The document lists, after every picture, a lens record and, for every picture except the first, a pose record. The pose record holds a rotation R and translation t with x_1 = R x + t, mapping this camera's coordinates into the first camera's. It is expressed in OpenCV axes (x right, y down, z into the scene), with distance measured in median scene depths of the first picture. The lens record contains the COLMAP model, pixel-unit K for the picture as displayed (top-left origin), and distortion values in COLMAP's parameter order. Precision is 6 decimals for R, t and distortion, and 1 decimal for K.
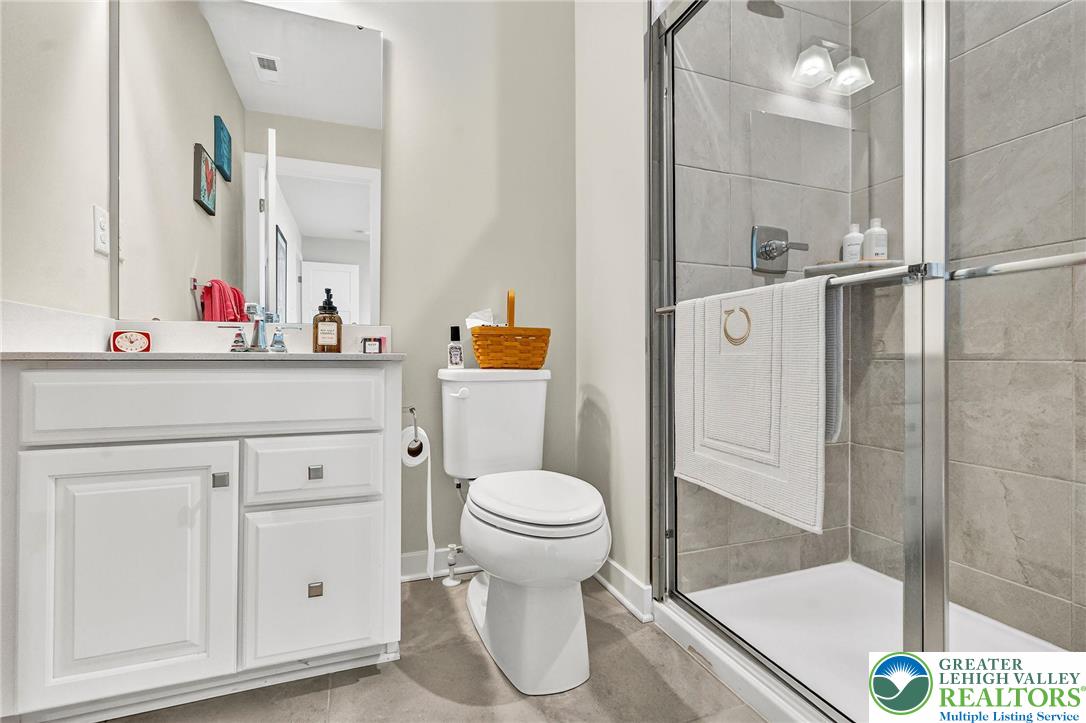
lens RADIAL K [[499.9, 0, 543.0], [0, 499.9, 361.5], [0, 0, 1]] dist [-0.000539, -0.000025]
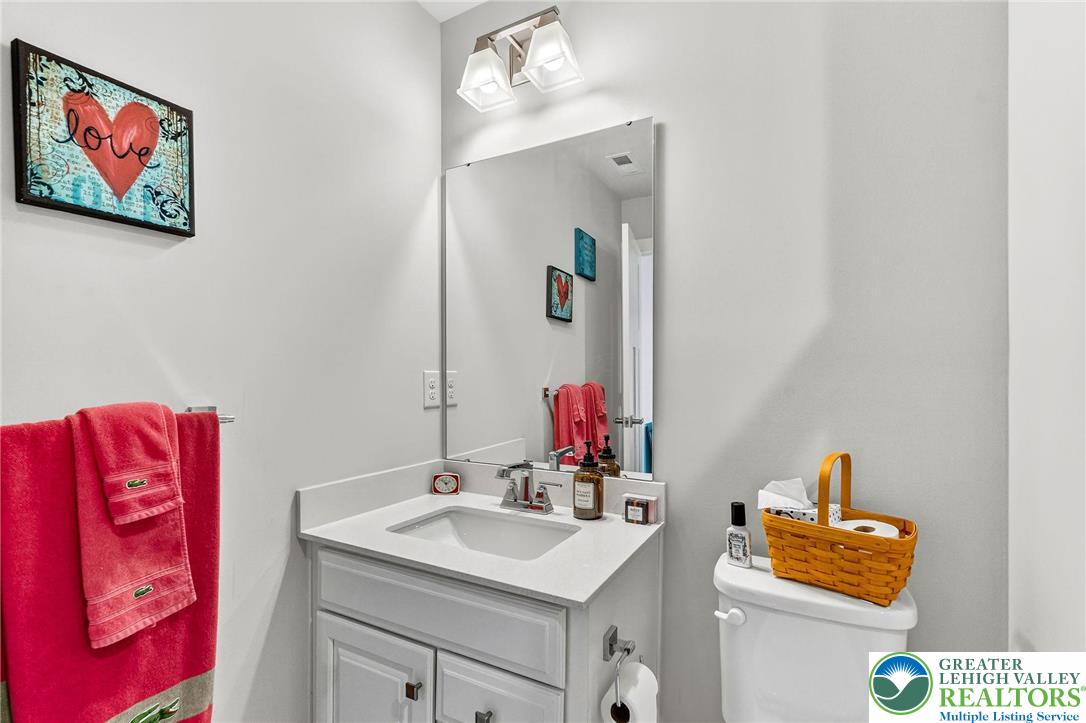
lens RADIAL K [[491.8, 0, 540.5], [0, 491.8, 374.4], [0, 0, 1]] dist [0.001483, 0.000384]
pose [[0.644395, 0.004031, -0.764683, 0.166856], [-0.003055, 0.999992, 0.002697, -0.250039], [0.764687, 0.000598, 0.644402, 0.356927]]
